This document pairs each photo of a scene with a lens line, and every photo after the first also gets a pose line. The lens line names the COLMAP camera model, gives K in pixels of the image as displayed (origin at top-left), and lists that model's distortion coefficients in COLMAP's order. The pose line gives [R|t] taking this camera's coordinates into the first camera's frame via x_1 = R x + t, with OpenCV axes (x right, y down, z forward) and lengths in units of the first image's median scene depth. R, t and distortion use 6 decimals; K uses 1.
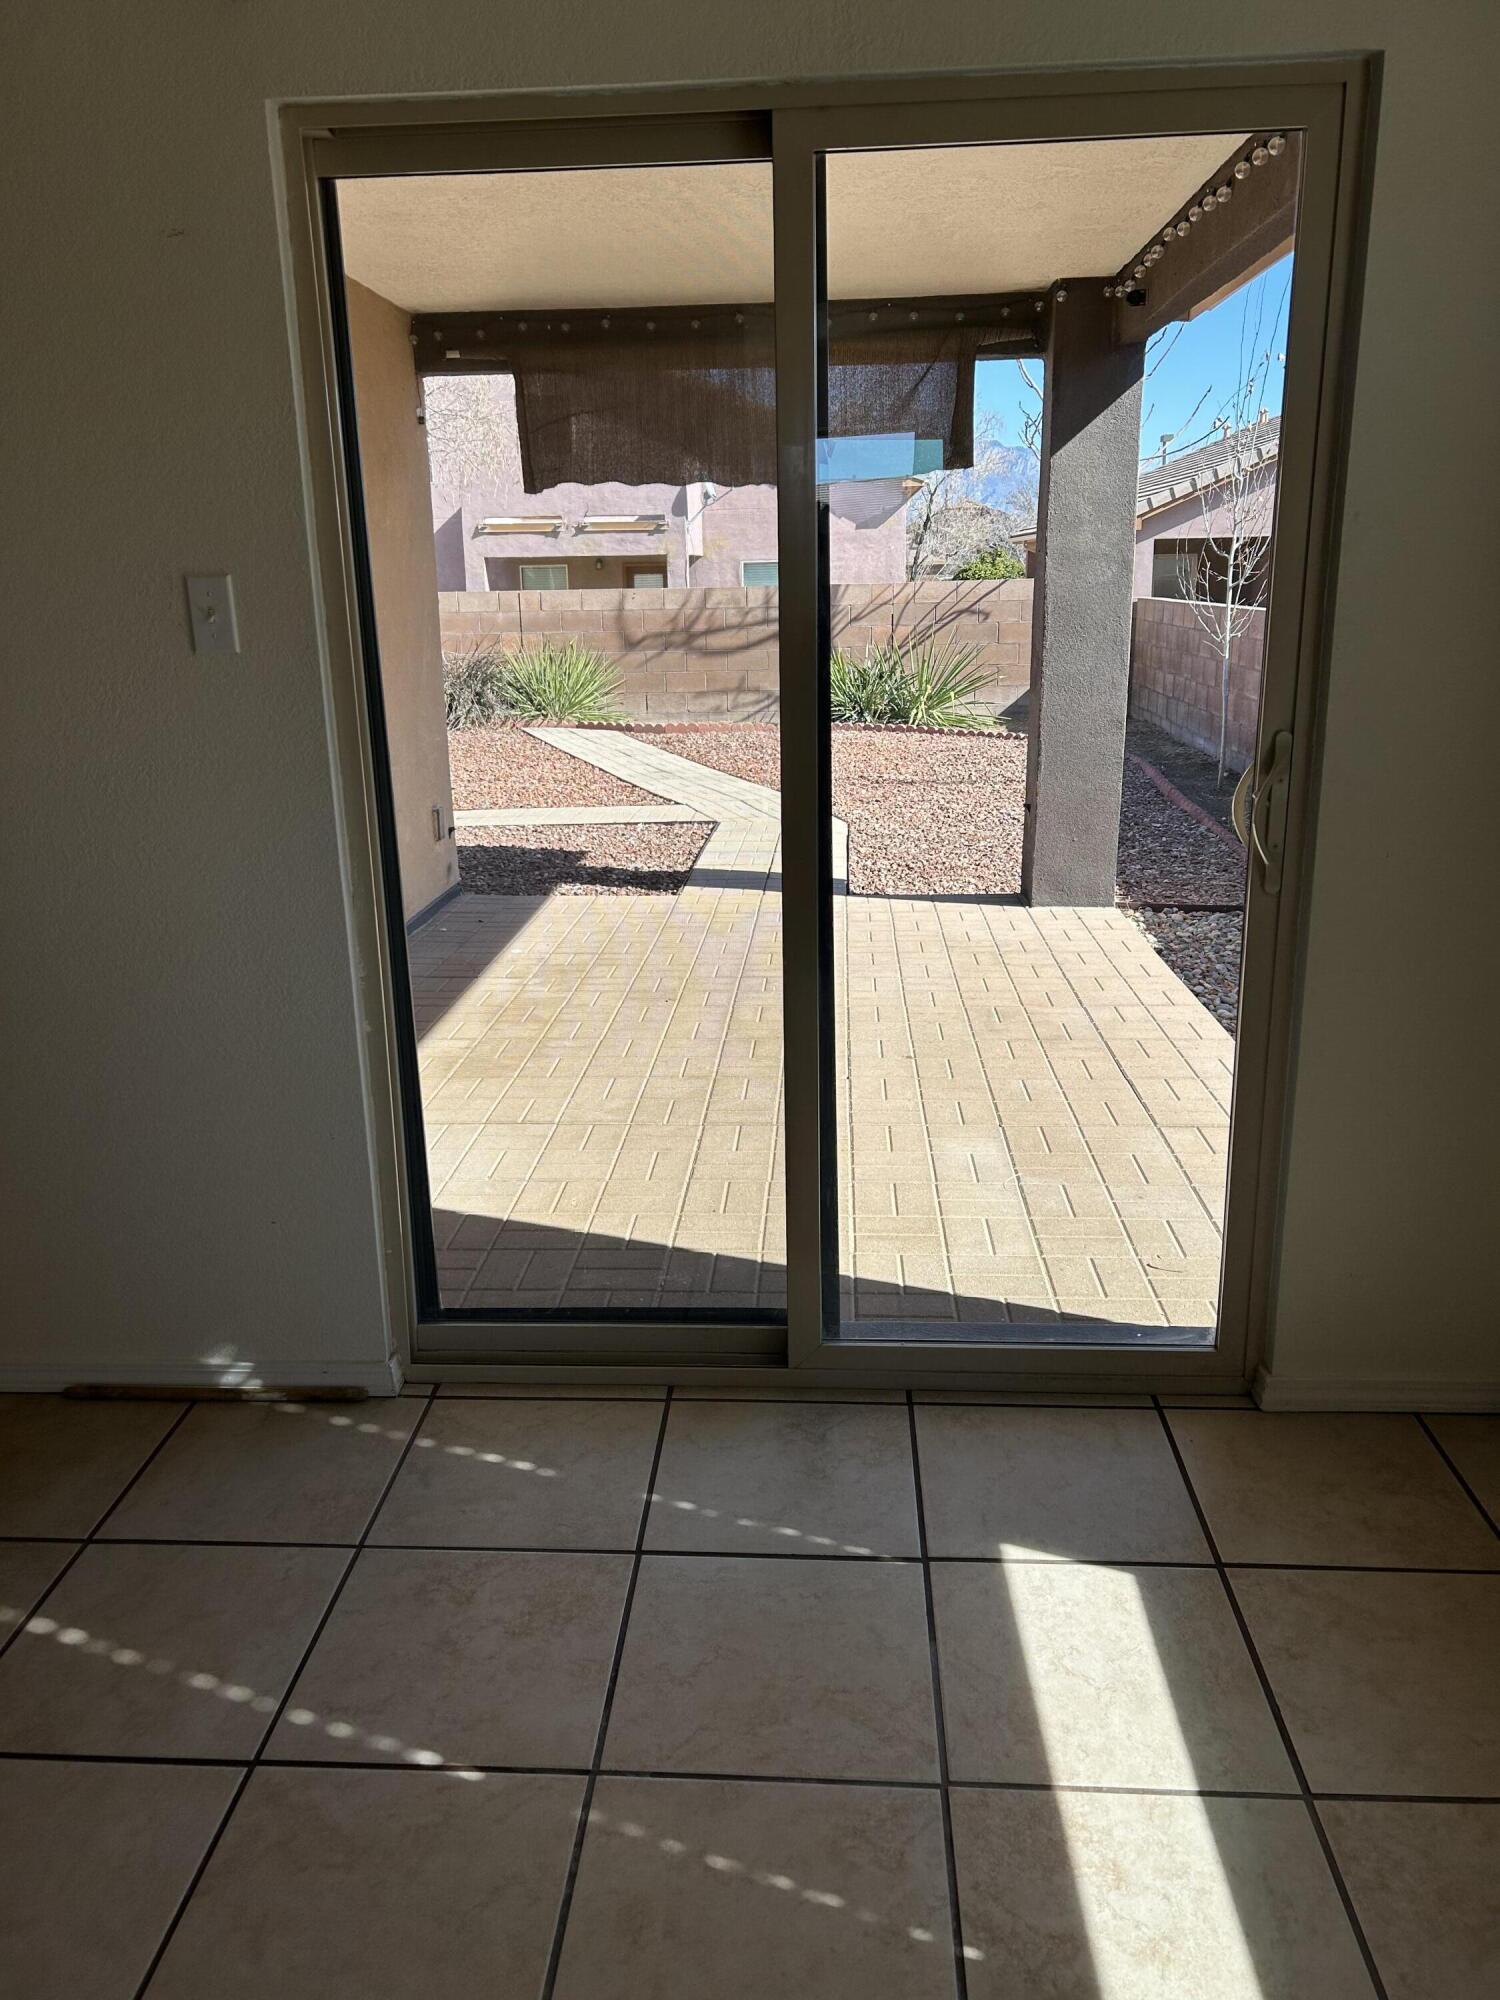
lens RADIAL K [[1531.4, 0, 741.1], [0, 1531.4, 995.7], [0, 0, 1]] dist [0.085214, -0.083762]
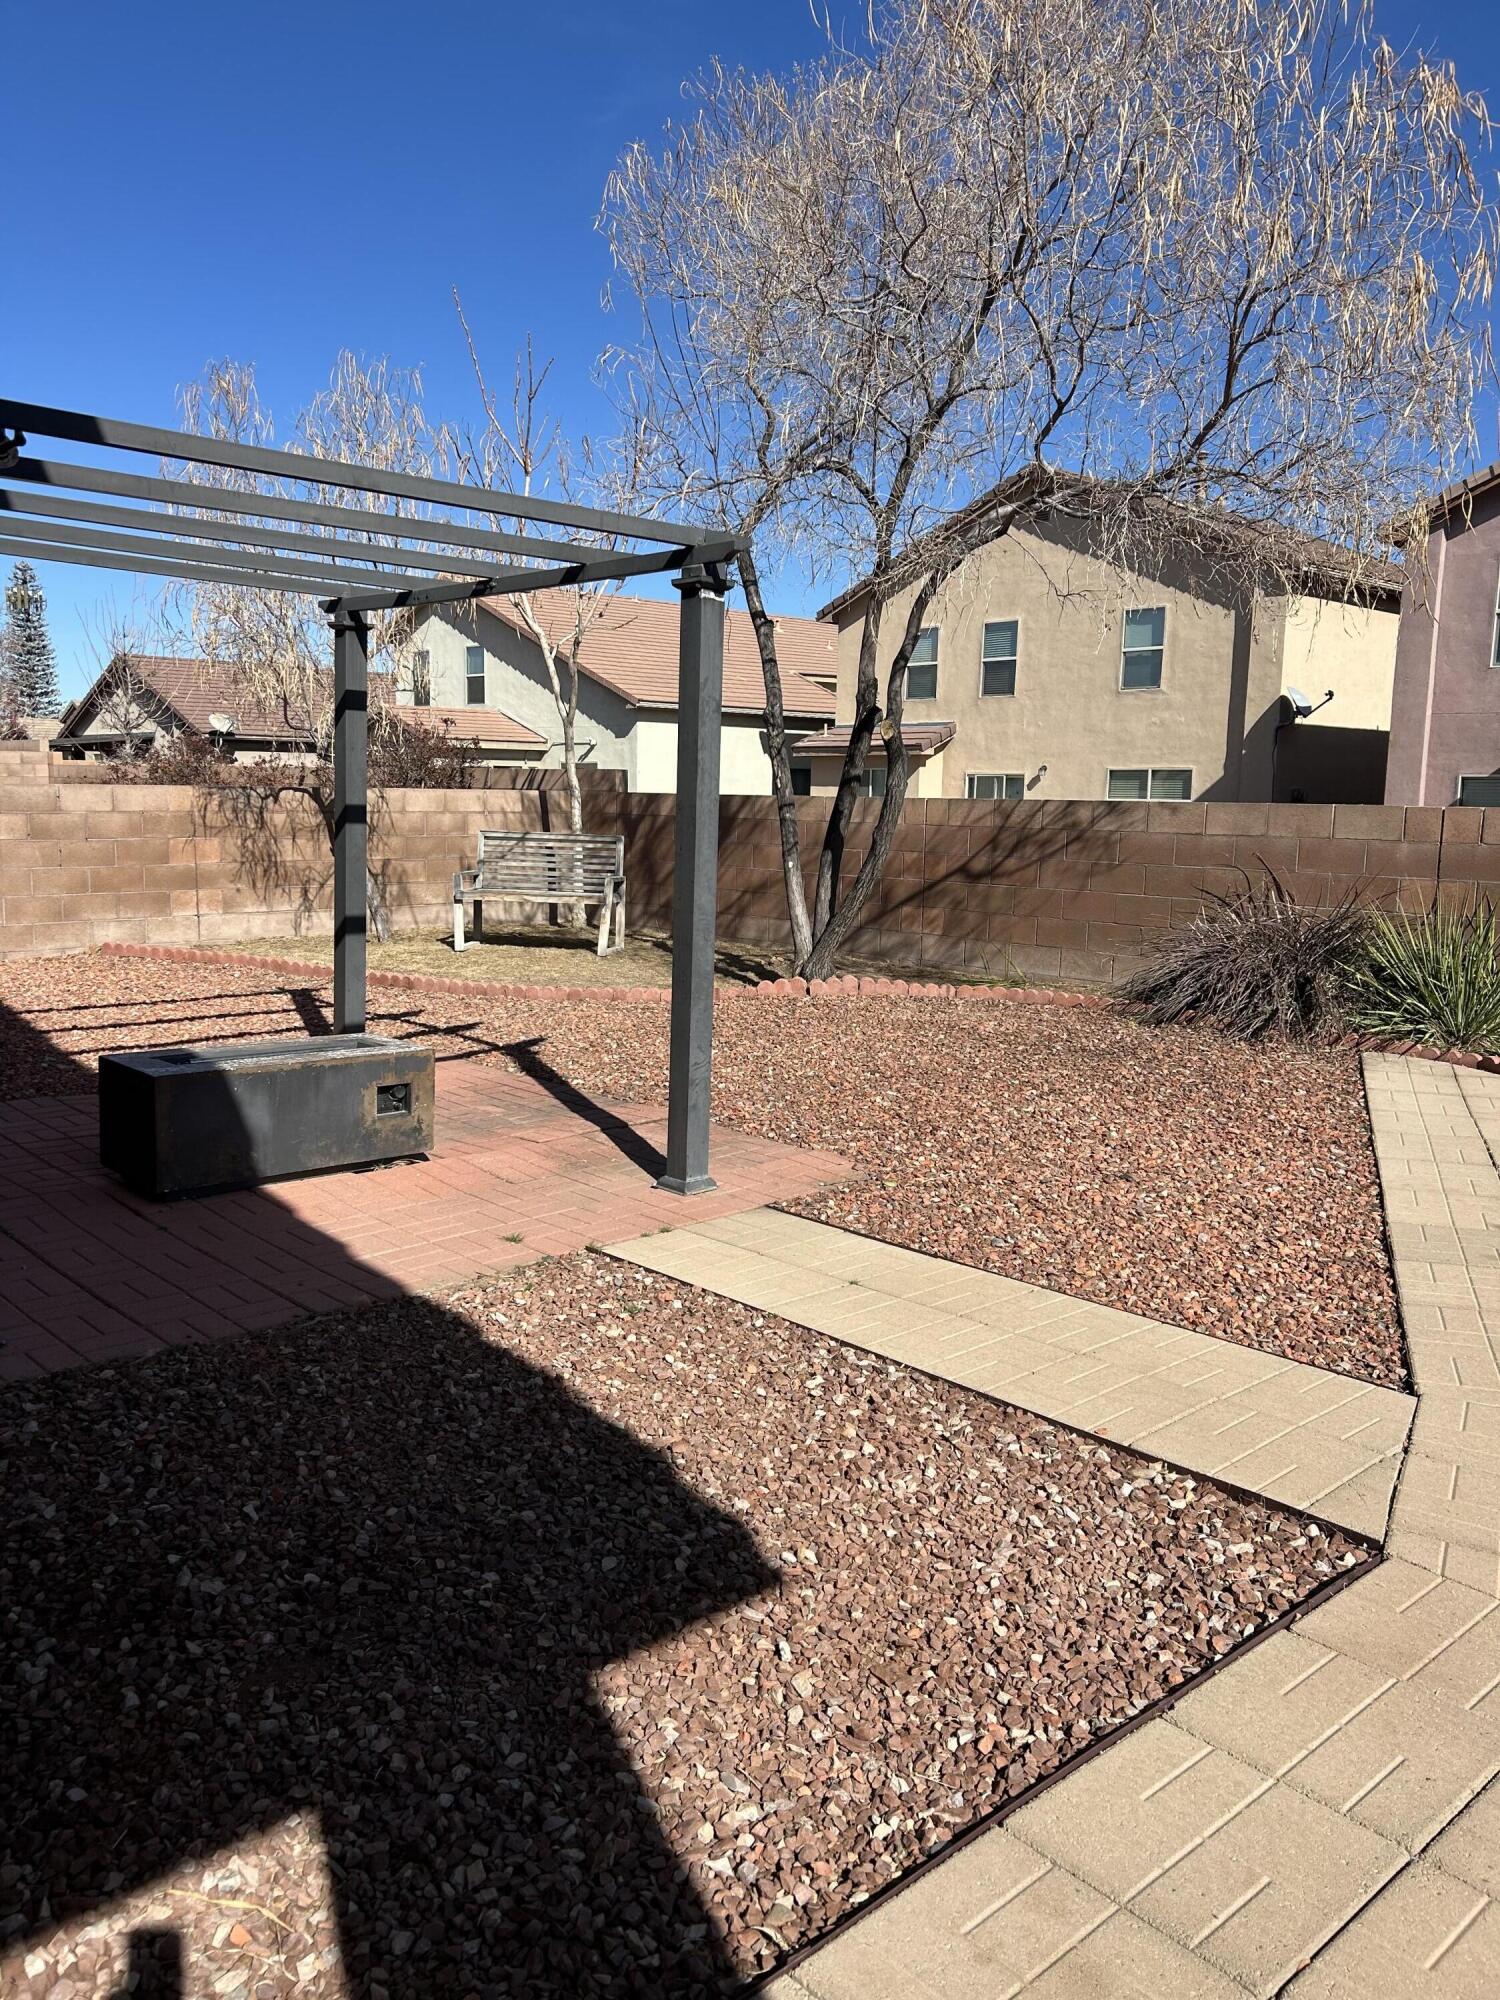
lens RADIAL K [[1542.2, 0, 710.0], [0, 1542.2, 1002.8], [0, 0, 1]] dist [0.030591, -0.005994]
pose [[0.723487, 0.132088, -0.677583, 0.053240], [-0.216013, 0.975551, -0.040473, -0.114757], [0.655671, 0.175649, 0.734331, 0.432456]]
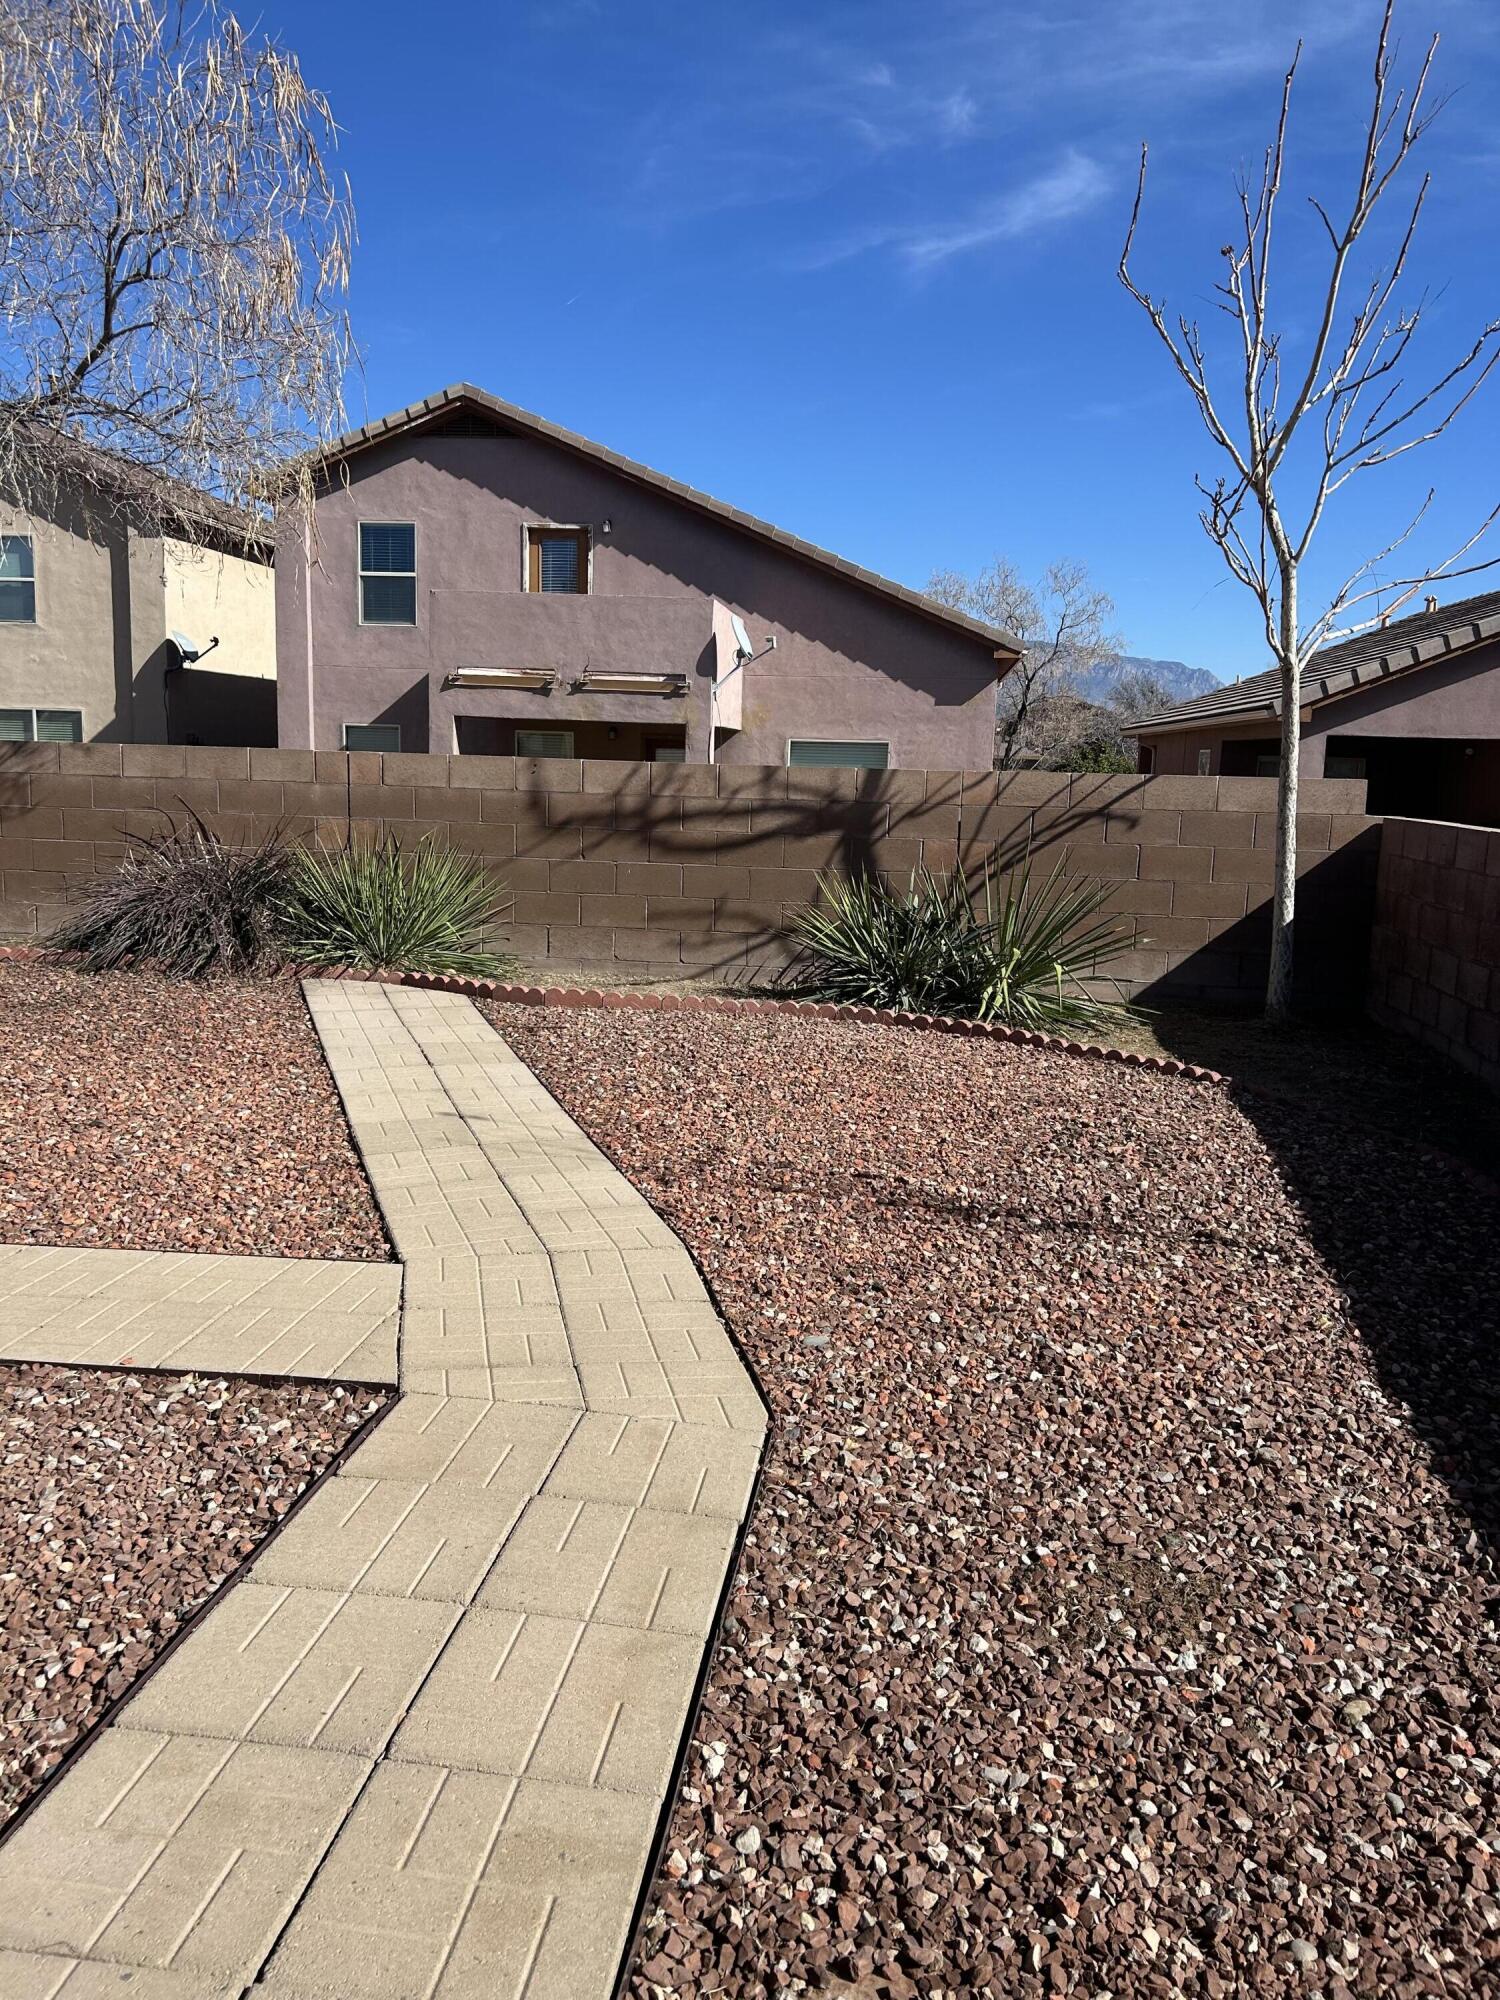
lens RADIAL K [[1531.4, 0, 741.1], [0, 1531.4, 995.7], [0, 0, 1]] dist [0.085214, -0.083762]
pose [[0.996883, 0.058496, -0.052934, 0.049296], [-0.064128, 0.991654, -0.111851, -0.108828], [0.045949, 0.114897, 0.992314, 0.415293]]
